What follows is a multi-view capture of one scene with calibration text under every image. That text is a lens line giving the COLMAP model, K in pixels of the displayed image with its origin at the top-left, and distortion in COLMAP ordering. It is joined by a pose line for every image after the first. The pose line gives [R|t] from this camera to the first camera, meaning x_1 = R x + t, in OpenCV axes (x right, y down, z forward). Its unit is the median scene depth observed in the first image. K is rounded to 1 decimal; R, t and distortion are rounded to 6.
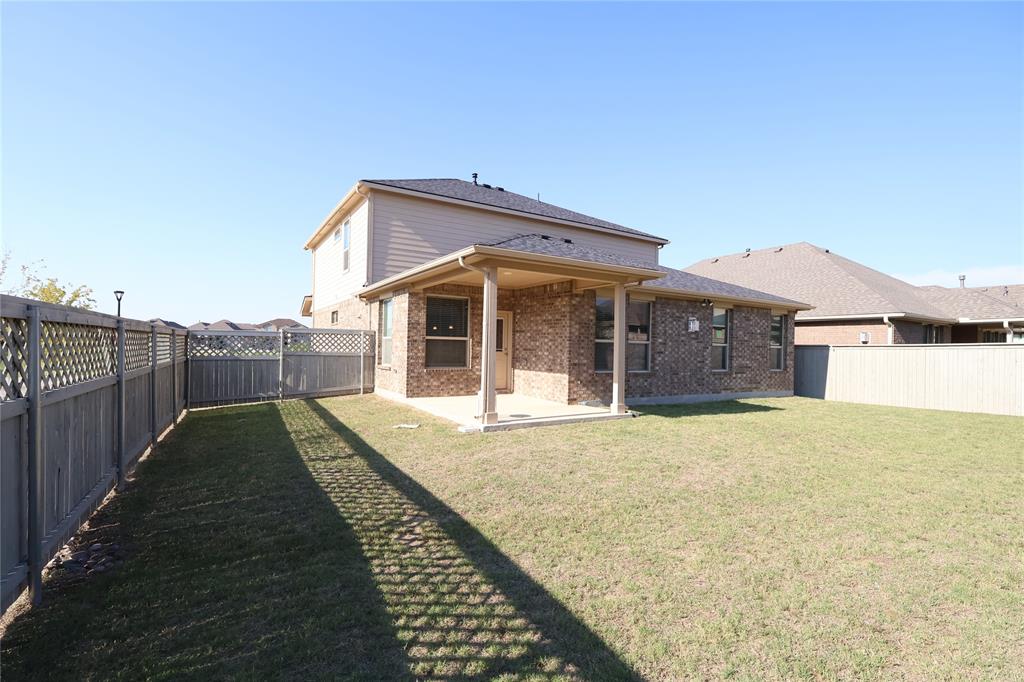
lens RADIAL K [[478.2, 0, 512.9], [0, 478.2, 347.1], [0, 0, 1]] dist [0.003649, 0.000902]
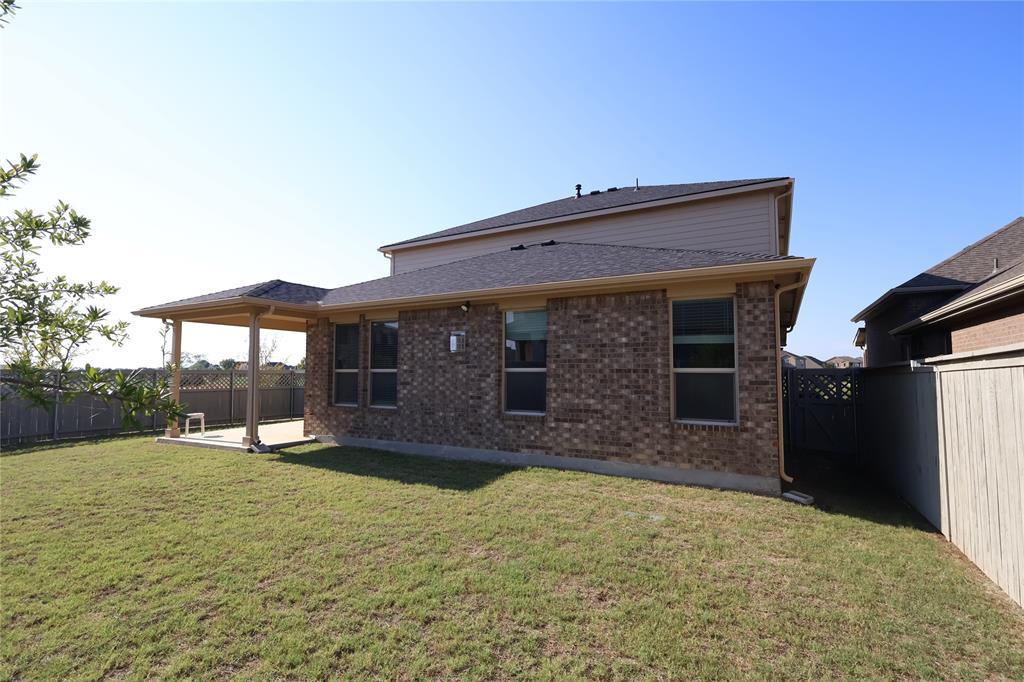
lens RADIAL K [[478.2, 0, 510.8], [0, 478.2, 343.5], [0, 0, 1]] dist [0.003649, 0.000902]
pose [[0.487613, -0.075542, -0.869786, 1.016419], [0.010694, 0.996692, -0.080569, 0.010915], [0.872995, 0.029985, 0.486807, 0.747482]]
